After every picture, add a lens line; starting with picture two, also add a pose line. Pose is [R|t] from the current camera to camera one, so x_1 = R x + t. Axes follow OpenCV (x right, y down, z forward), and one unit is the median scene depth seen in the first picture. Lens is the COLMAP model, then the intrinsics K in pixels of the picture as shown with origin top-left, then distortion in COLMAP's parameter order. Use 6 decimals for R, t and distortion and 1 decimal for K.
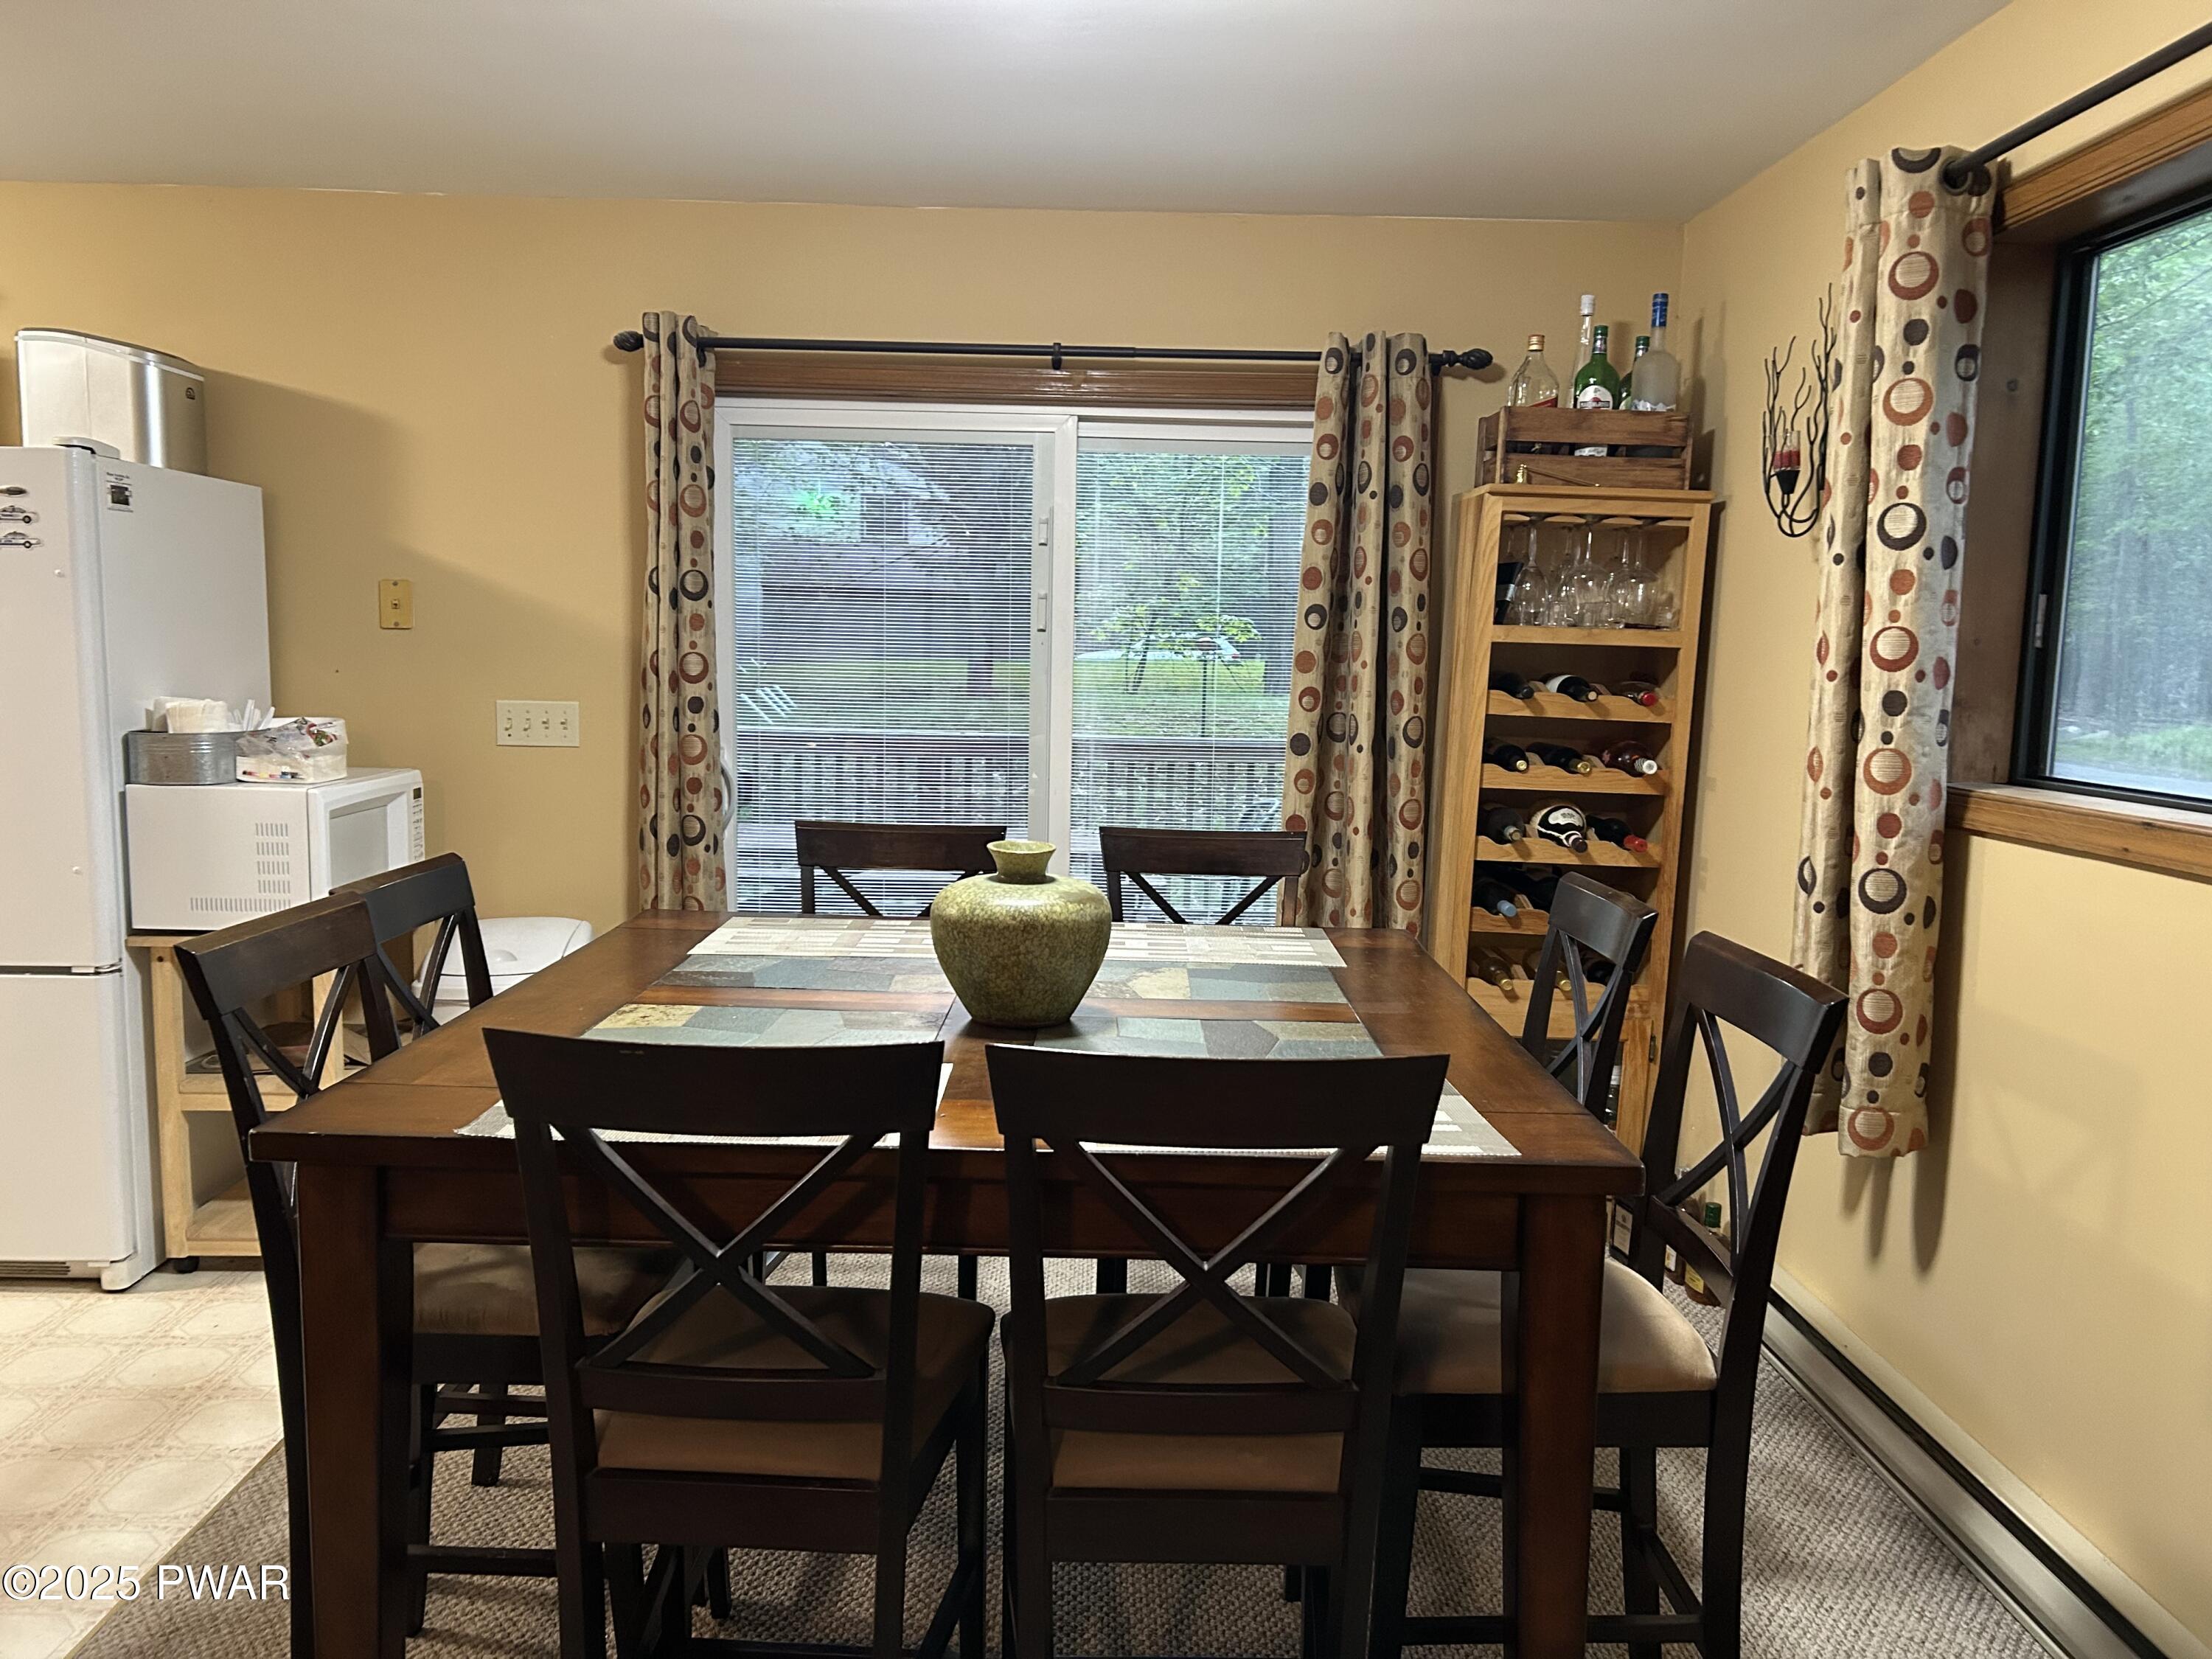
lens RADIAL K [[1659.4, 0, 1093.1], [0, 1659.4, 854.8], [0, 0, 1]] dist [0.051665, -0.060250]
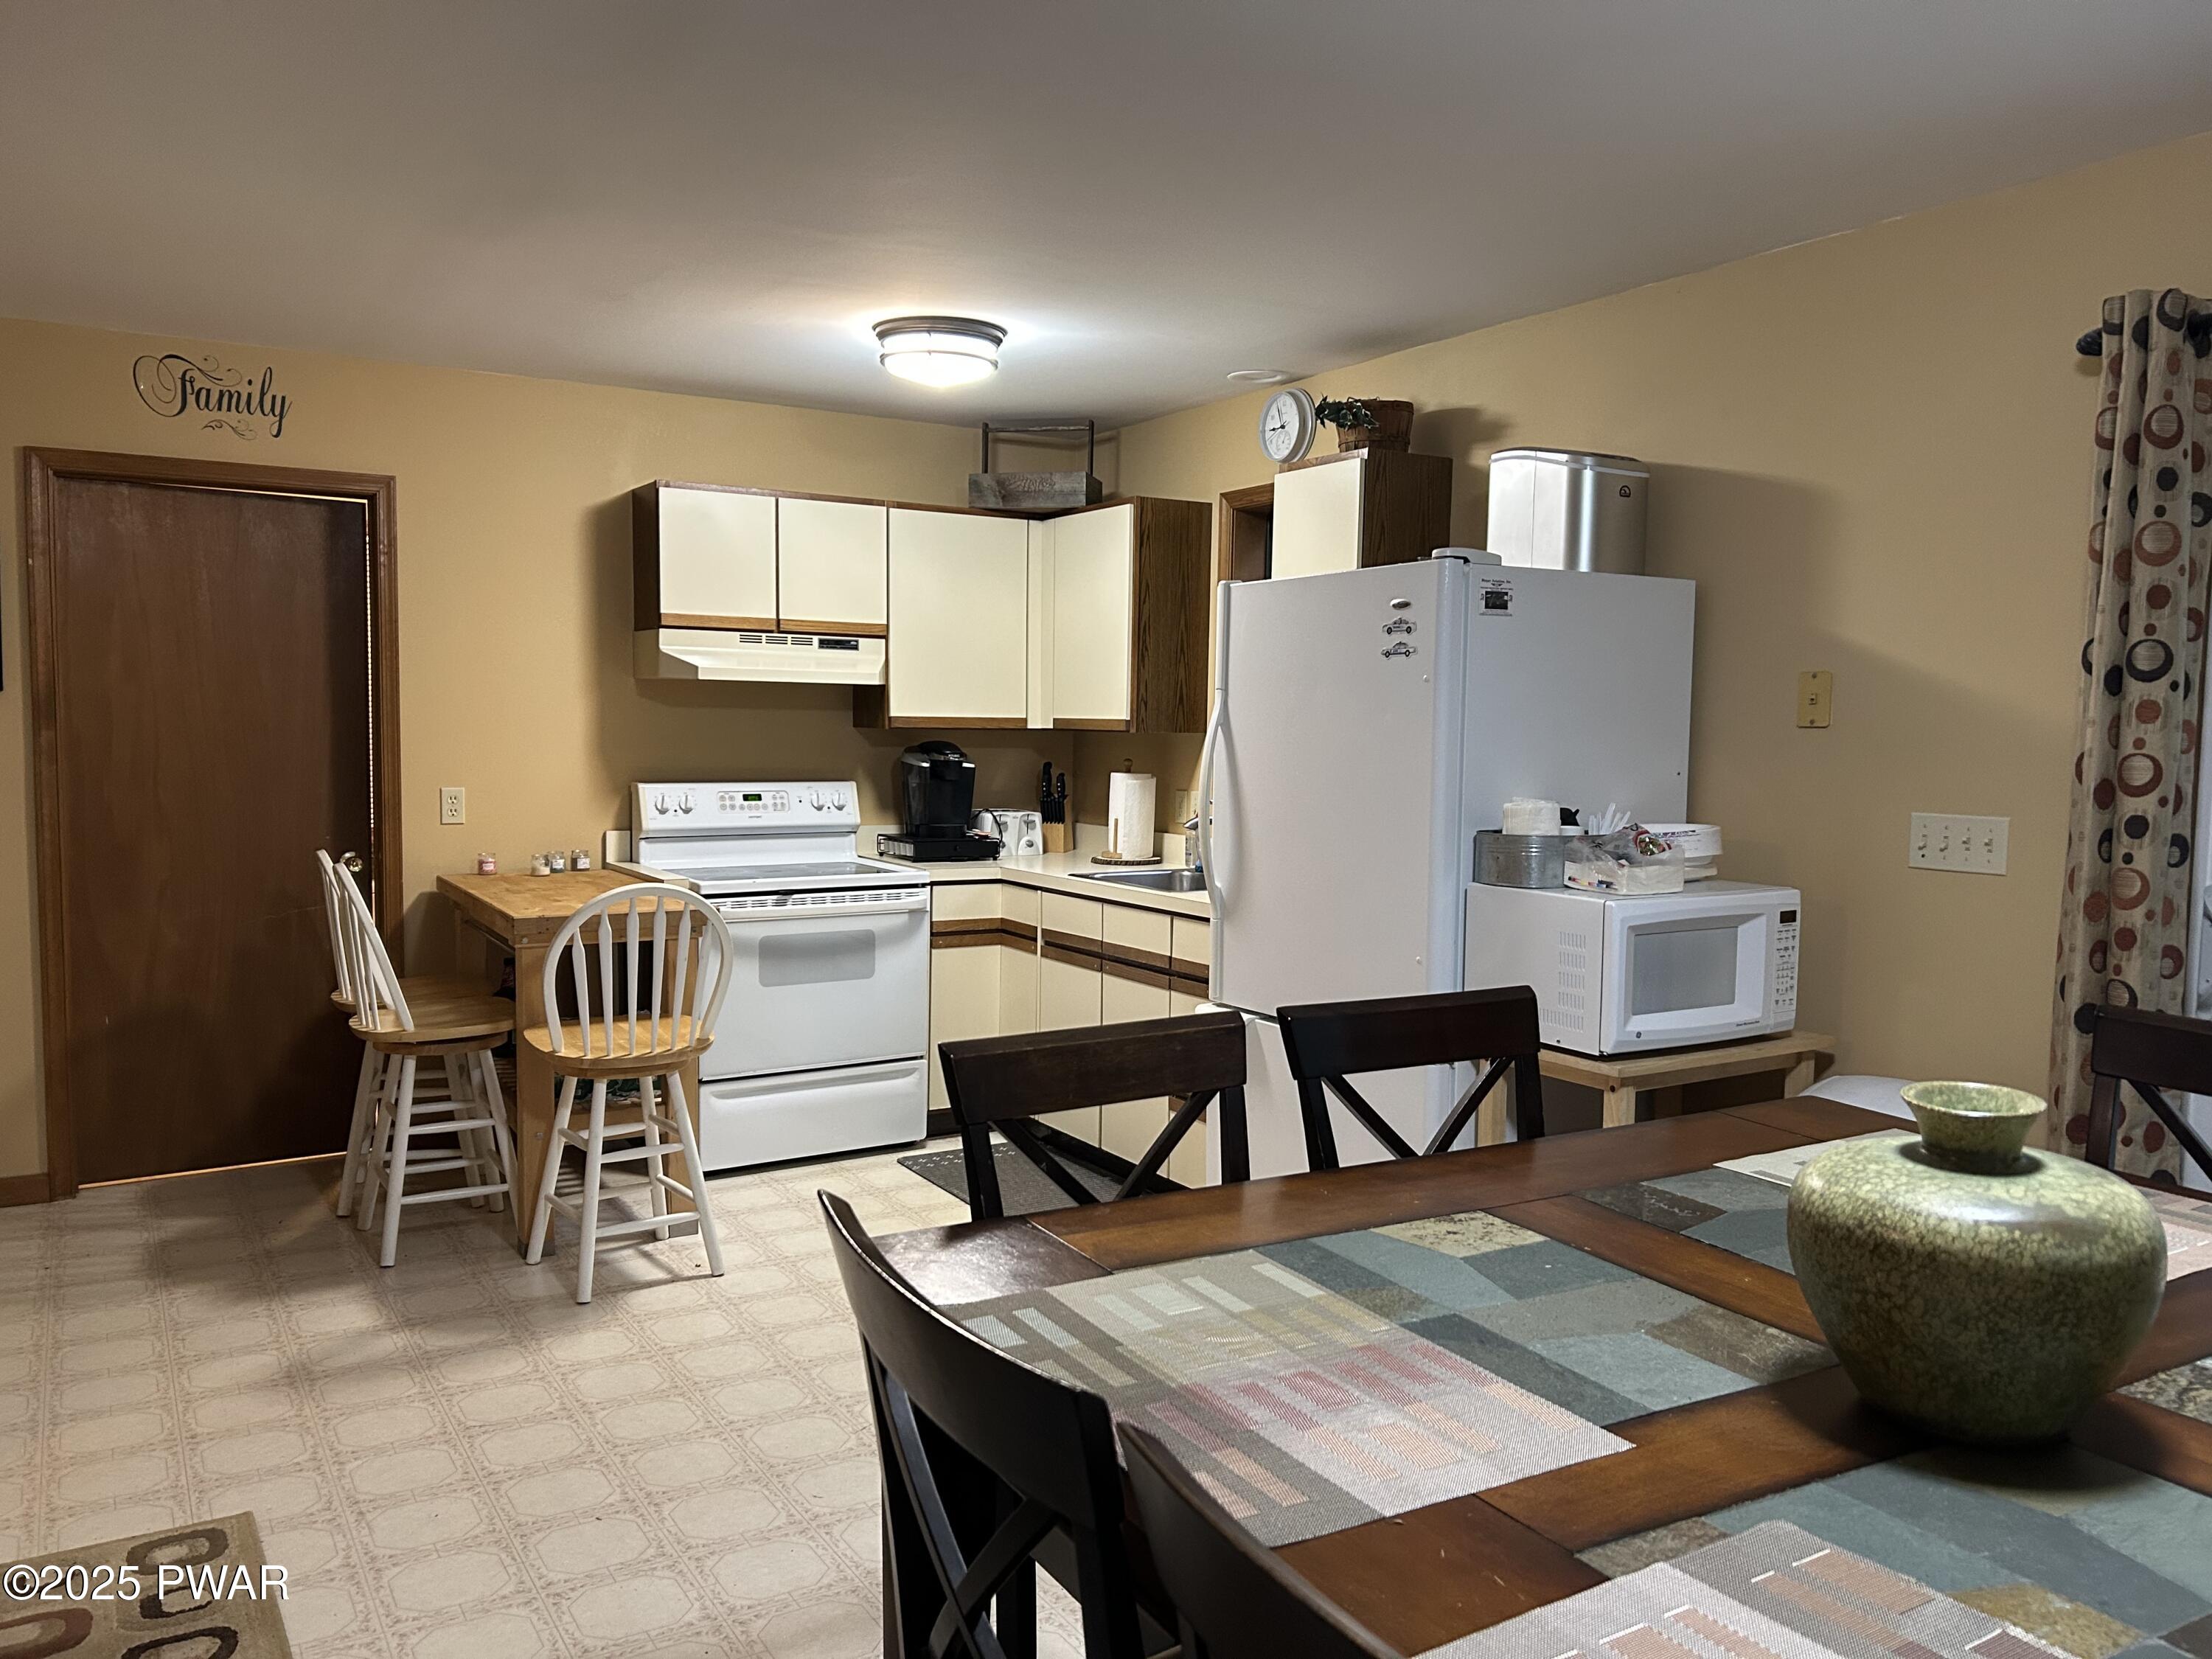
lens RADIAL K [[1659.4, 0, 1094.9], [0, 1659.4, 843.8], [0, 0, 1]] dist [0.051665, -0.060250]
pose [[0.496311, 0.050948, -0.866648, 0.177647], [-0.108968, 0.994037, -0.003967, -0.034264], [0.861279, 0.096406, 0.498904, 0.281108]]
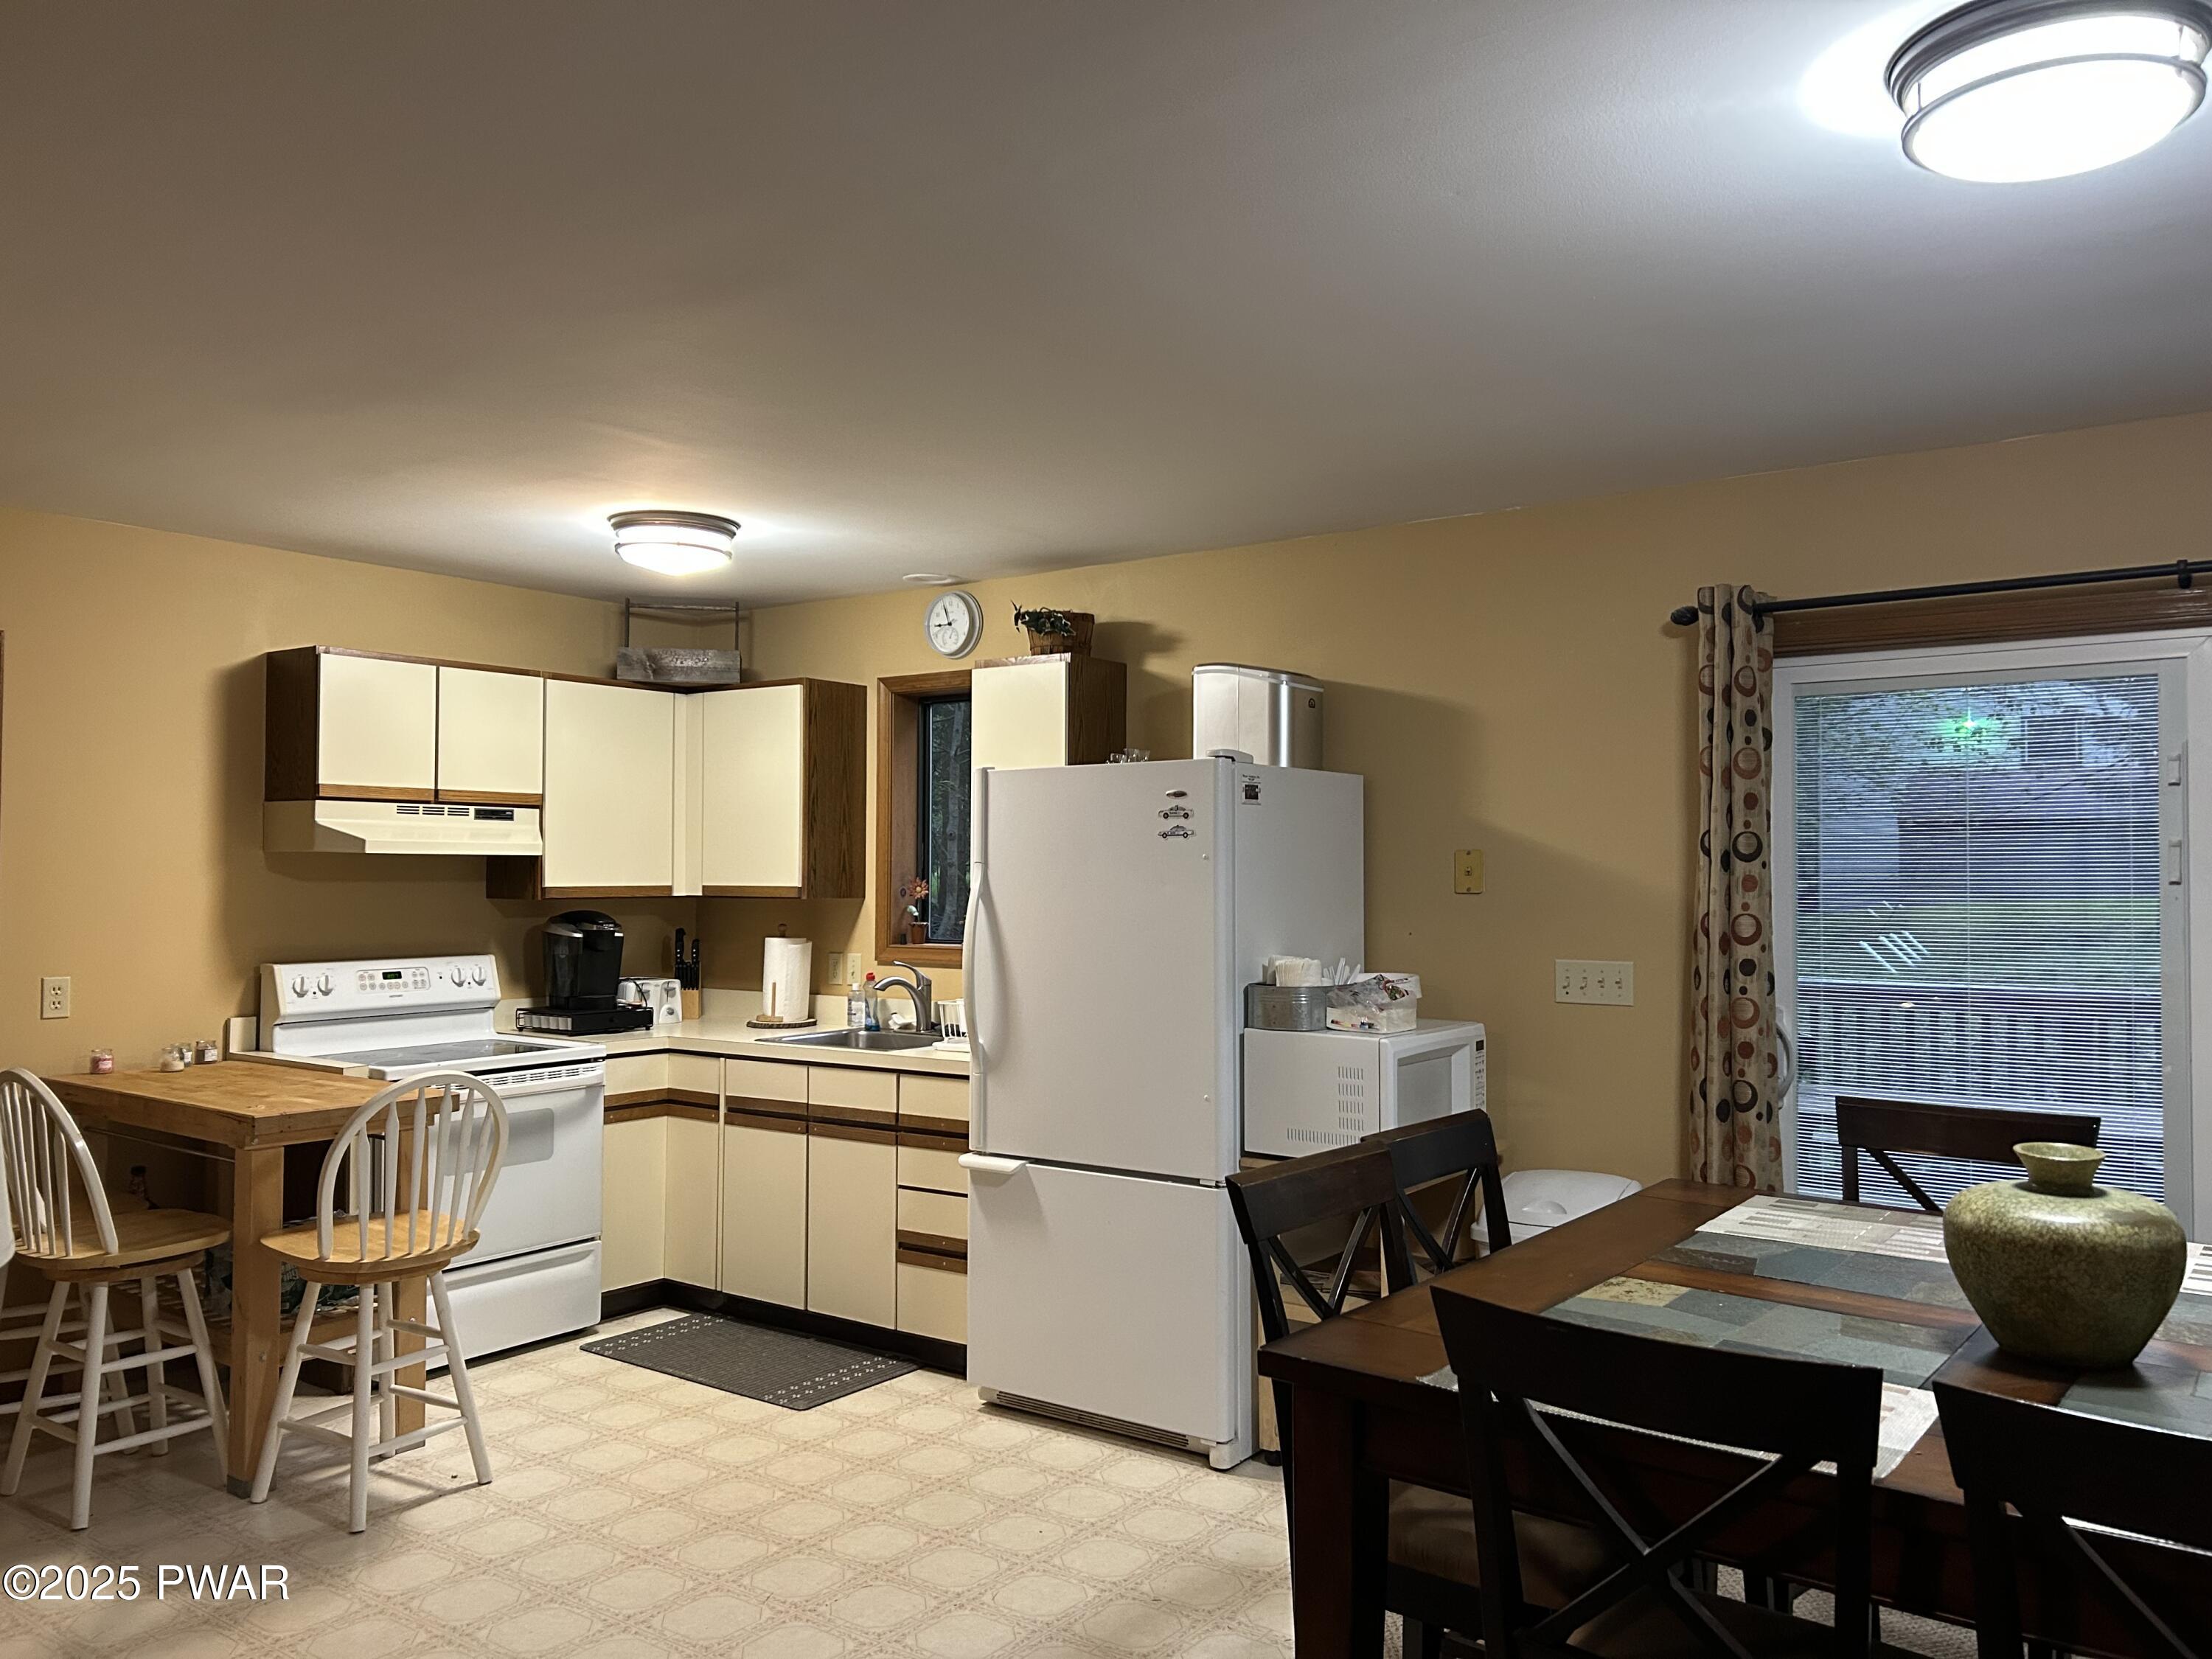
lens RADIAL K [[1659.4, 0, 1074.1], [0, 1659.4, 825.8], [0, 0, 1]] dist [0.051665, -0.060250]
pose [[0.789928, -0.035893, -0.612148, 0.058038], [-0.062384, 0.988402, -0.138455, -0.012428], [0.610018, 0.147558, 0.778527, -0.021952]]
